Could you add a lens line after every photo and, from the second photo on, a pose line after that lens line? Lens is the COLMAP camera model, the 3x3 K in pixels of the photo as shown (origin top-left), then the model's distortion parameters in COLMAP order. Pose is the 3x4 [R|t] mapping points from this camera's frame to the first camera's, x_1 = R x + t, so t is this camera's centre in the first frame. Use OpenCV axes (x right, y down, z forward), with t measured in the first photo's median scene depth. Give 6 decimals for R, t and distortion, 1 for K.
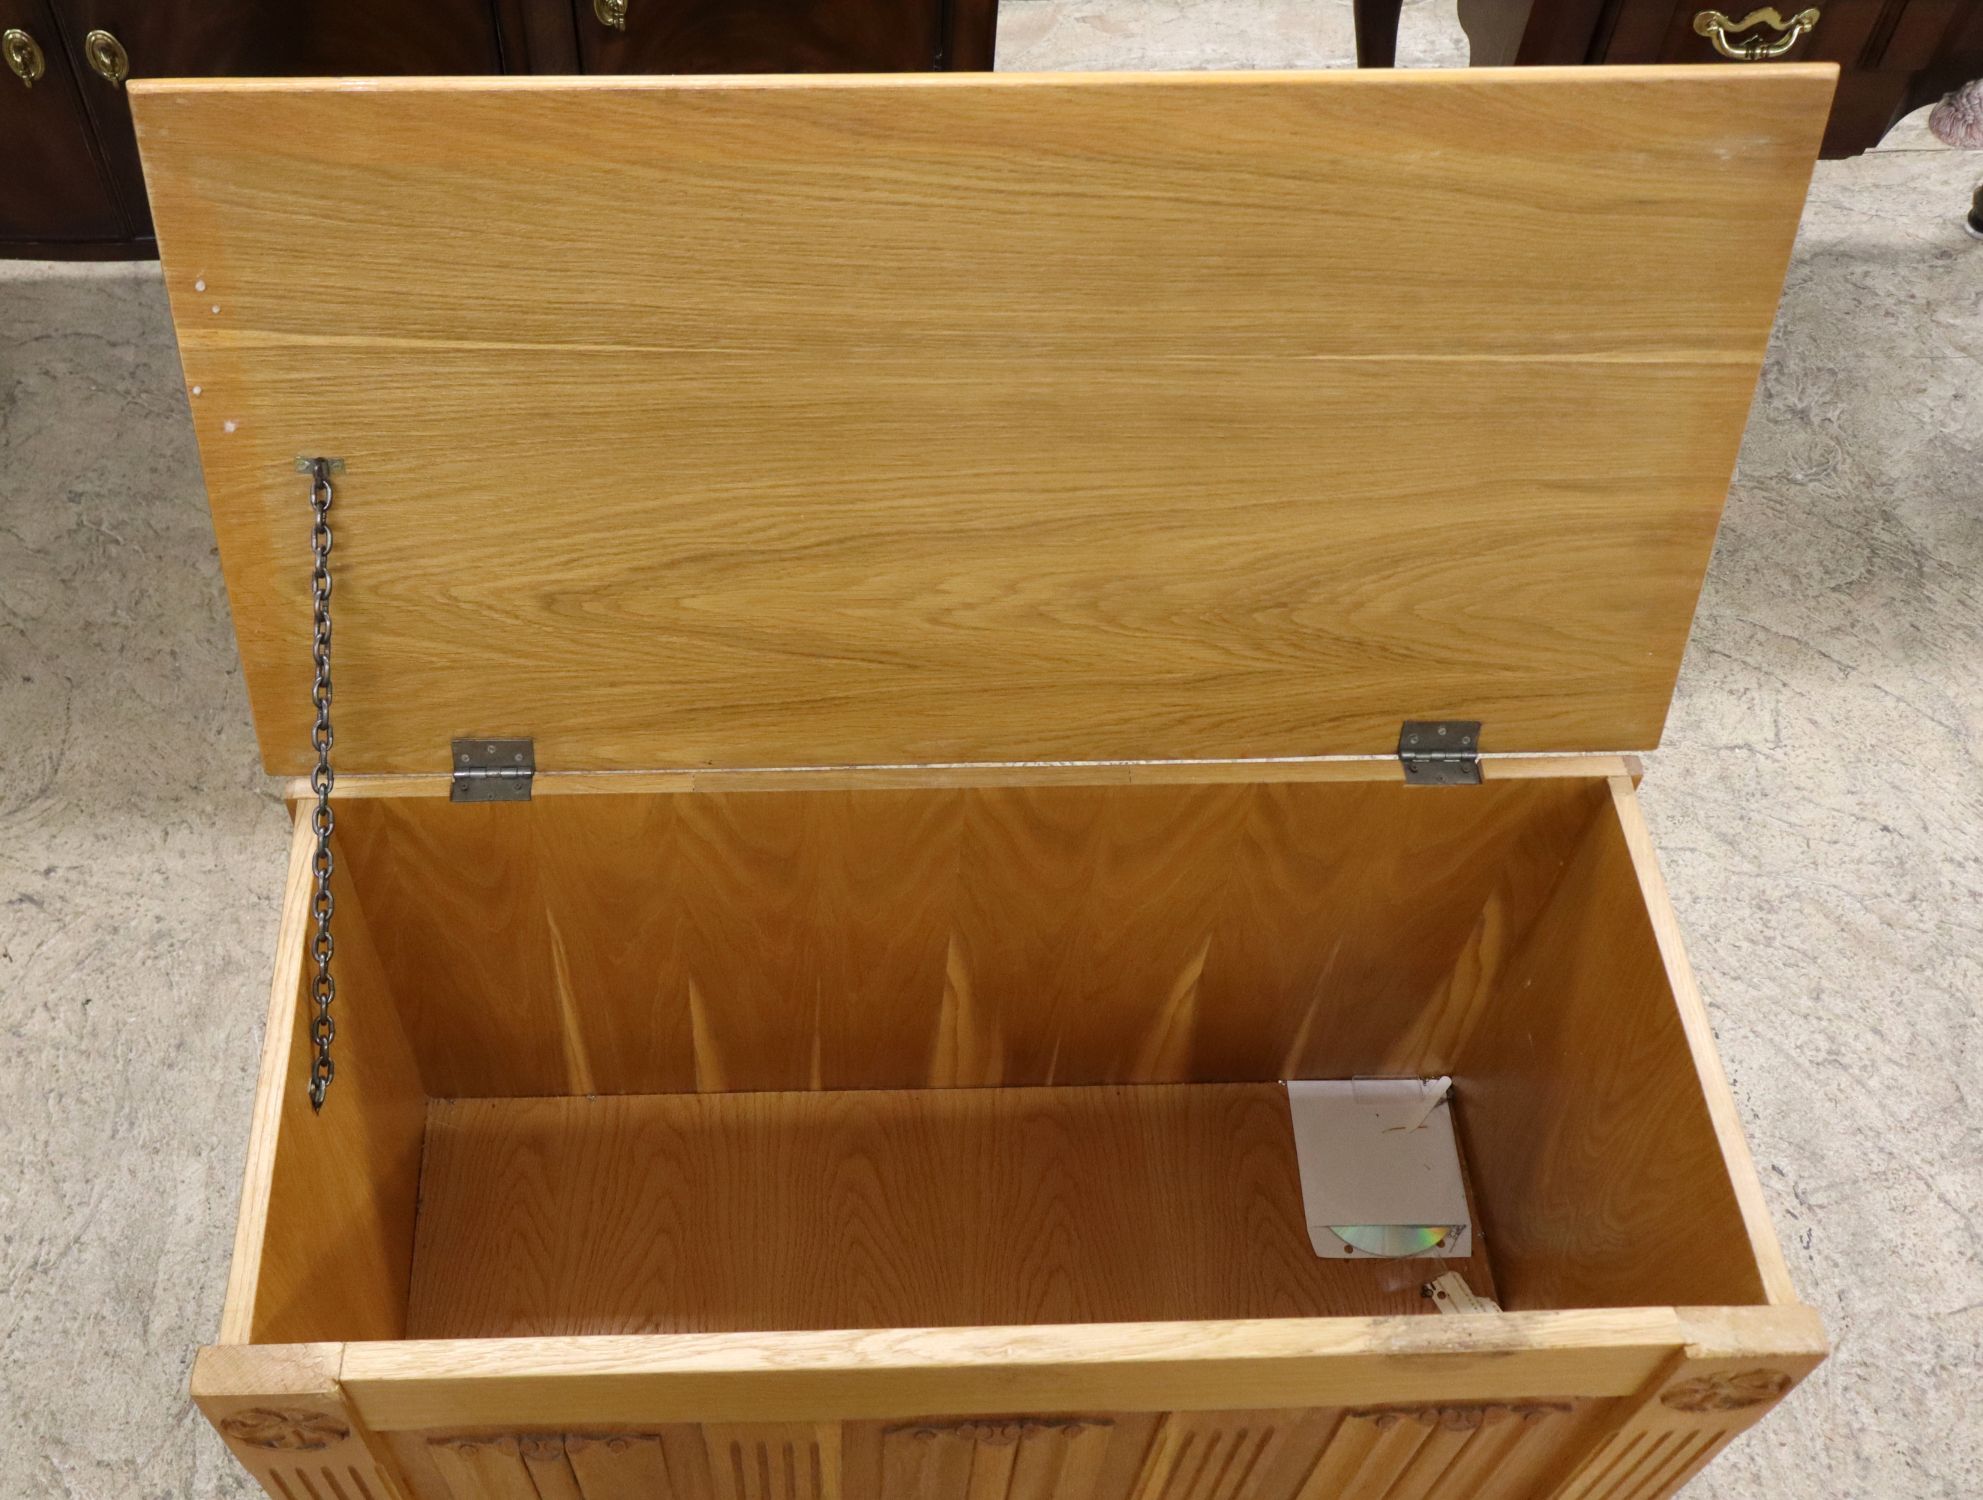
lens RADIAL K [[1949.1, 0, 991.5], [0, 1949.1, 750.0], [0, 0, 1]] dist [0.001566, -0.005173]
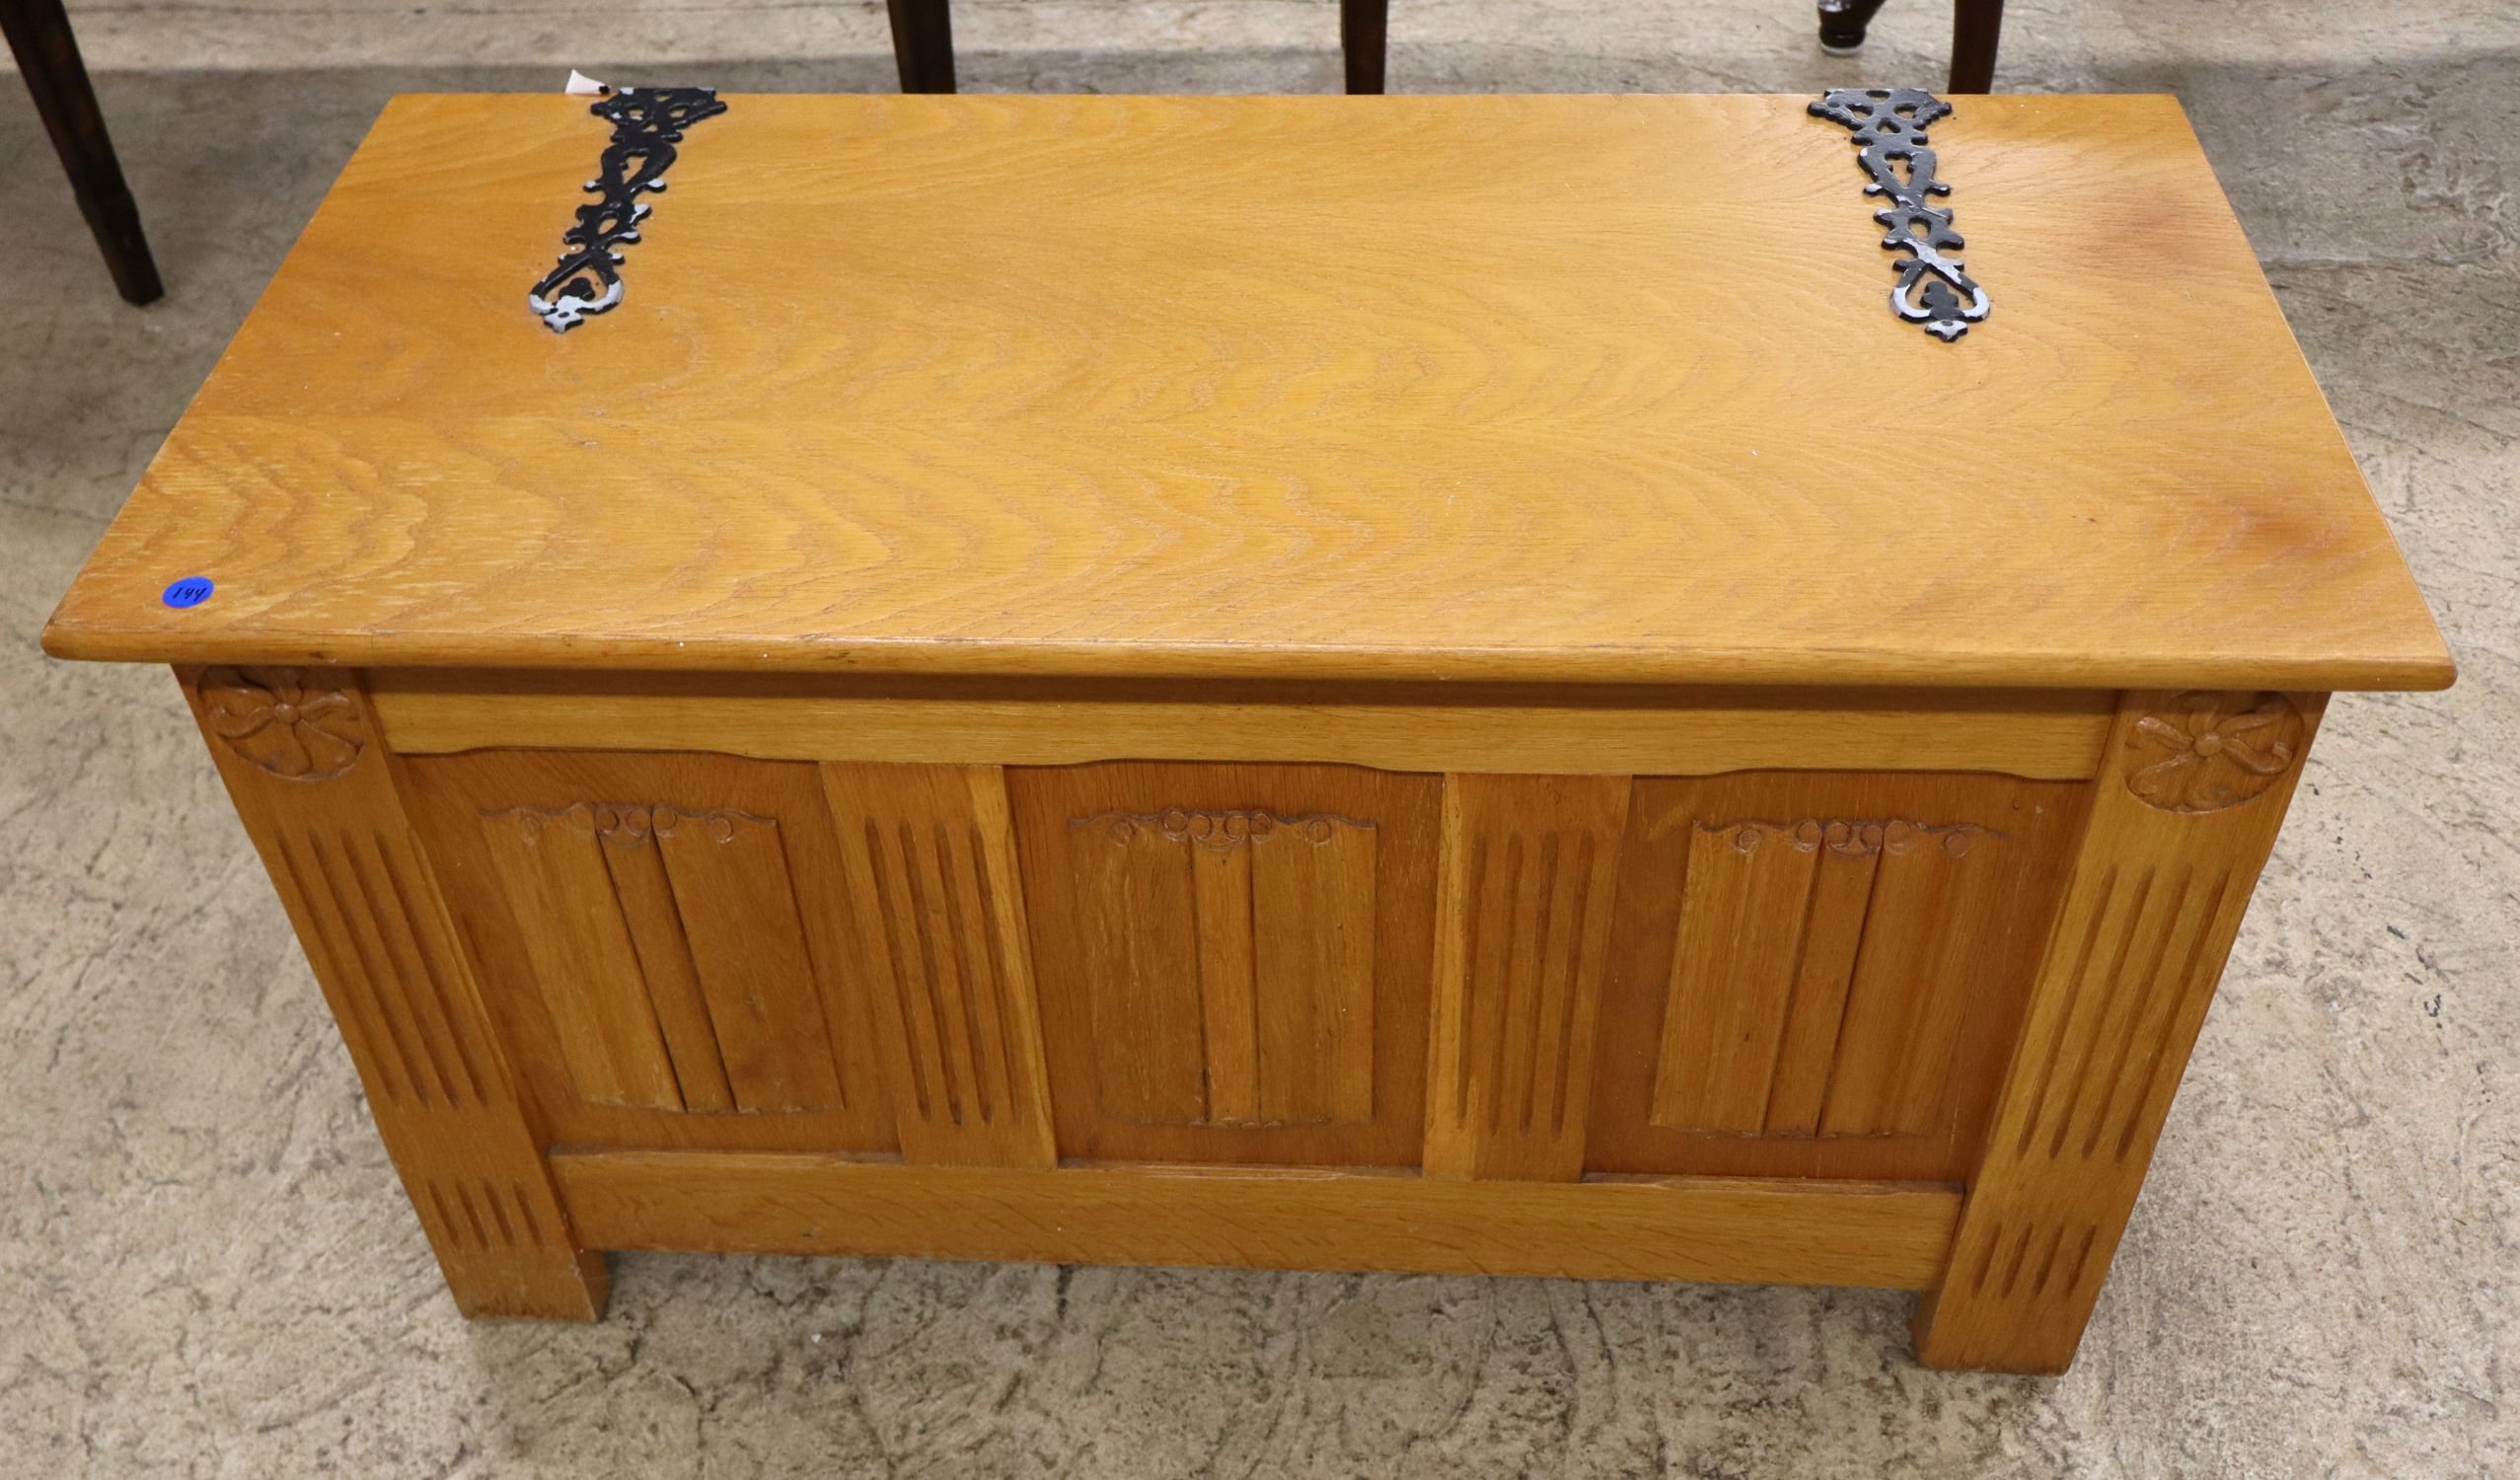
lens RADIAL K [[2329.6, 0, 1344.7], [0, 2329.6, 739.5], [0, 0, 1]] dist [-0.001565, -0.002785]
pose [[0.995341, 0.023381, -0.093544, 0.087503], [-0.036581, 0.989192, -0.141987, 0.288905], [0.089213, 0.144748, 0.985439, 0.080000]]
